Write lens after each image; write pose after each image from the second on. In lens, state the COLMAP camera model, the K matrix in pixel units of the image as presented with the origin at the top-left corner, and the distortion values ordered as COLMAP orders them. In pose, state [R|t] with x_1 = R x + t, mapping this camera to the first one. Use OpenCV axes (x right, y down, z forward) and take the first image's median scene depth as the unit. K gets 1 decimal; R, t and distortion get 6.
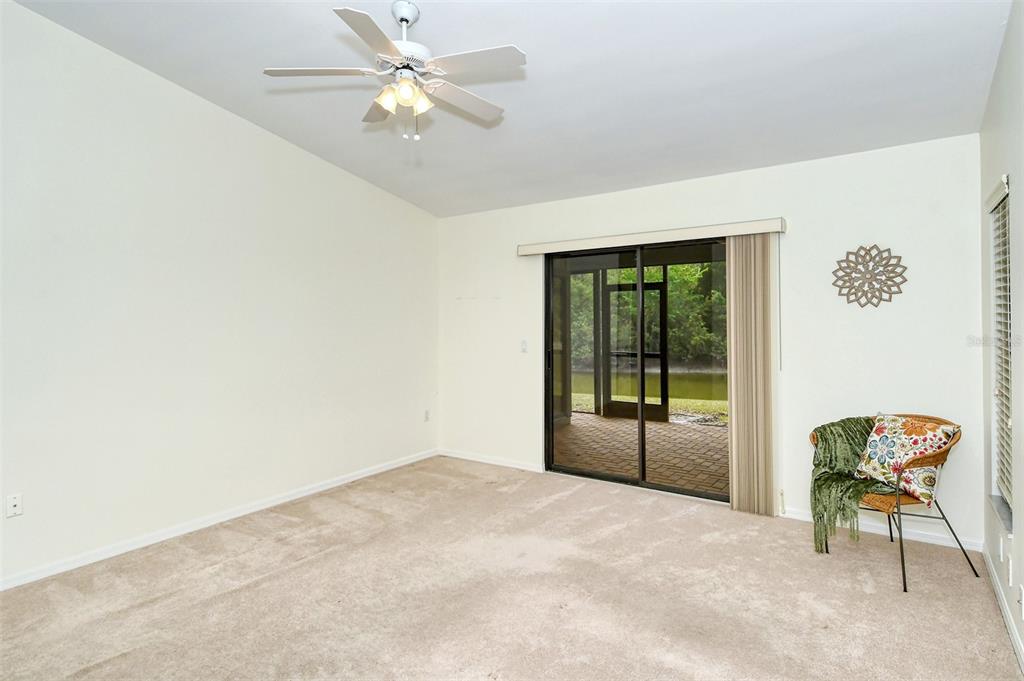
lens RADIAL K [[535.9, 0, 495.1], [0, 535.9, 315.0], [0, 0, 1]] dist [0.002185, 0.000045]
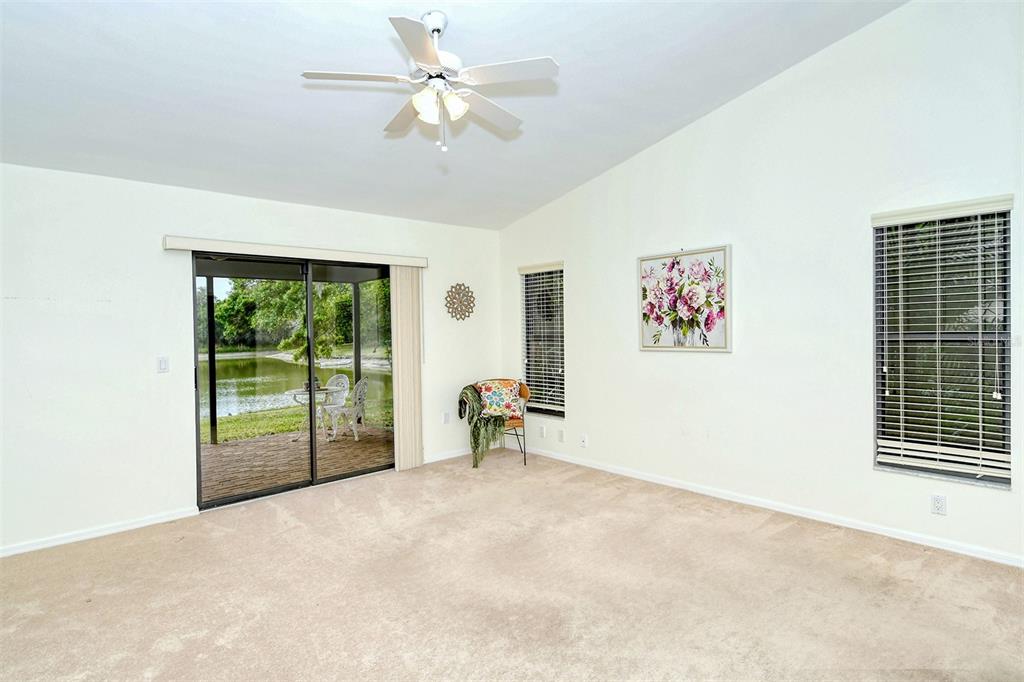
lens RADIAL K [[539.3, 0, 512.0], [0, 539.3, 341.0], [0, 0, 1]] dist [0.004548, -0.016049]
pose [[0.190968, -0.010288, 0.981542, -0.905929], [0.013643, 0.999876, 0.007826, 0.037939], [-0.981501, 0.011896, 0.191085, 0.516443]]
